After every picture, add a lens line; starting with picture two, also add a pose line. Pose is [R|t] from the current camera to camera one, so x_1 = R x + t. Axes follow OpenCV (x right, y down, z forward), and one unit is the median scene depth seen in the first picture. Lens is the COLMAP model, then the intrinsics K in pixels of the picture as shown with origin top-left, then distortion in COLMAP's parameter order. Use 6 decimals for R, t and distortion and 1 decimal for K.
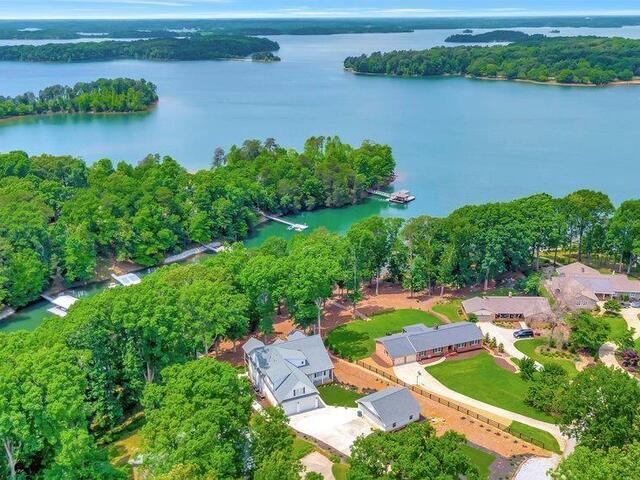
lens RADIAL K [[651.8, 0, 321.6], [0, 651.8, 154.9], [0, 0, 1]] dist [0.030302, -0.014690]
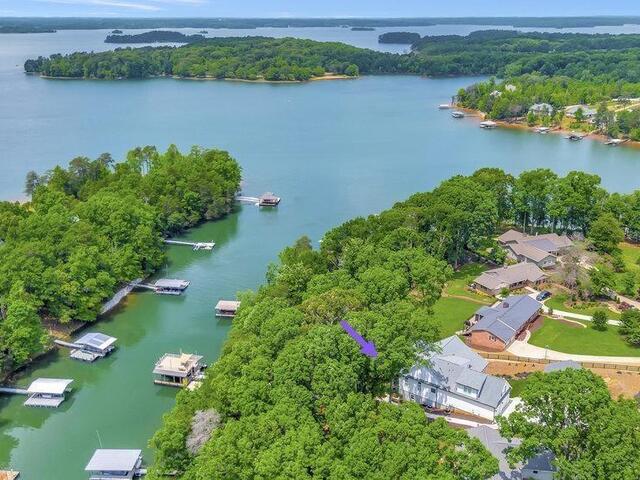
lens RADIAL K [[651.8, 0, 321.6], [0, 651.8, 154.9], [0, 0, 1]] dist [0.030302, -0.014690]
pose [[0.854247, -0.095317, 0.511054, -0.118621], [0.095839, 0.995073, 0.025392, -0.007777], [-0.510956, 0.027288, 0.859173, 0.043166]]
